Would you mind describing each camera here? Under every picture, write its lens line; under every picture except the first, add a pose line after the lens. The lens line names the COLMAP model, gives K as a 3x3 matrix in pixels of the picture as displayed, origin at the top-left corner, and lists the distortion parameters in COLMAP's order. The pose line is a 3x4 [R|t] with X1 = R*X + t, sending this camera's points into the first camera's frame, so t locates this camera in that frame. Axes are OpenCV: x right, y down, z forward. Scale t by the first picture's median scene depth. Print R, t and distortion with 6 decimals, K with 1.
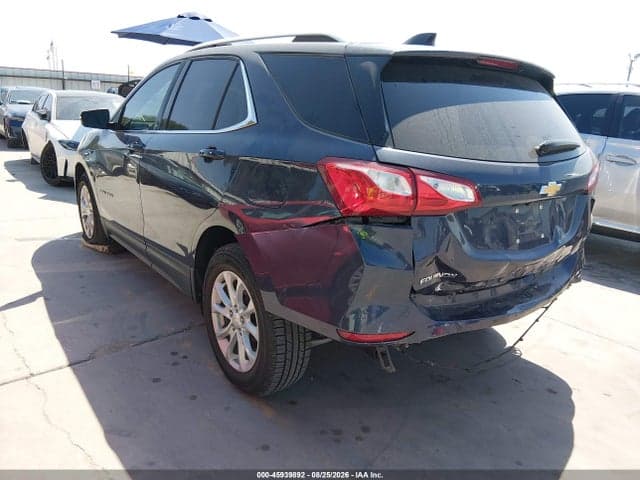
lens RADIAL K [[495.2, 0, 319.3], [0, 495.2, 236.1], [0, 0, 1]] dist [0.053264, -0.000624]
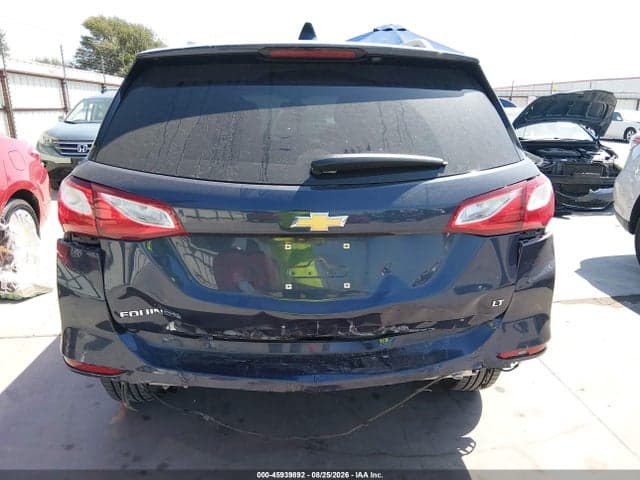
lens RADIAL K [[482.7, 0, 321.9], [0, 482.7, 237.8], [0, 0, 1]] dist [0.110554, -0.193424]
pose [[0.860470, 0.101015, -0.499386, 0.699390], [-0.105340, 0.994243, 0.019608, -0.072581], [0.498492, 0.035733, 0.866158, 0.330762]]
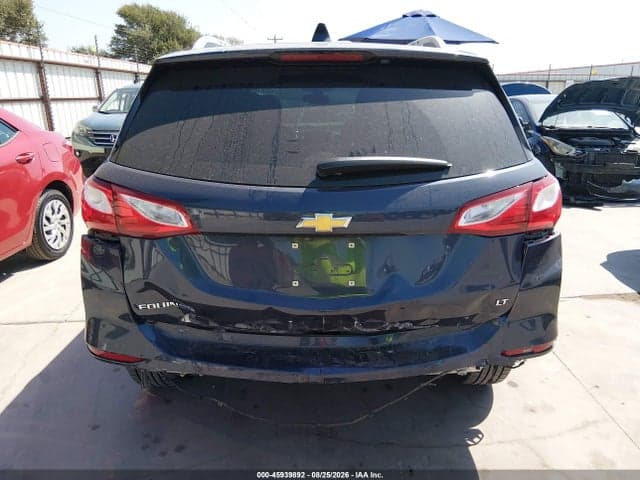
lens RADIAL K [[482.7, 0, 321.9], [0, 482.7, 237.8], [0, 0, 1]] dist [0.110554, -0.193424]
pose [[0.827546, 0.123737, -0.547592, 0.738114], [-0.112932, 0.992160, 0.053526, -0.094313], [0.549922, 0.017546, 0.835032, 0.325232]]
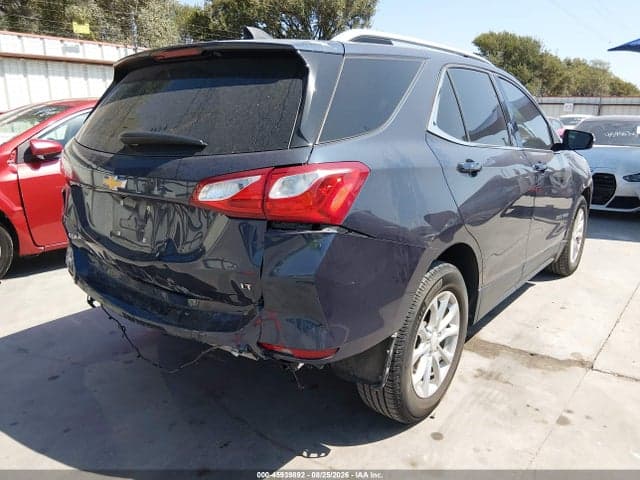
lens RADIAL K [[482.7, 0, 321.9], [0, 482.7, 237.8], [0, 0, 1]] dist [0.110554, -0.193424]
pose [[0.288236, 0.196995, -0.937077, 1.261239], [-0.244148, 0.961385, 0.127008, -0.178408], [0.925911, 0.192178, 0.325202, 0.933938]]
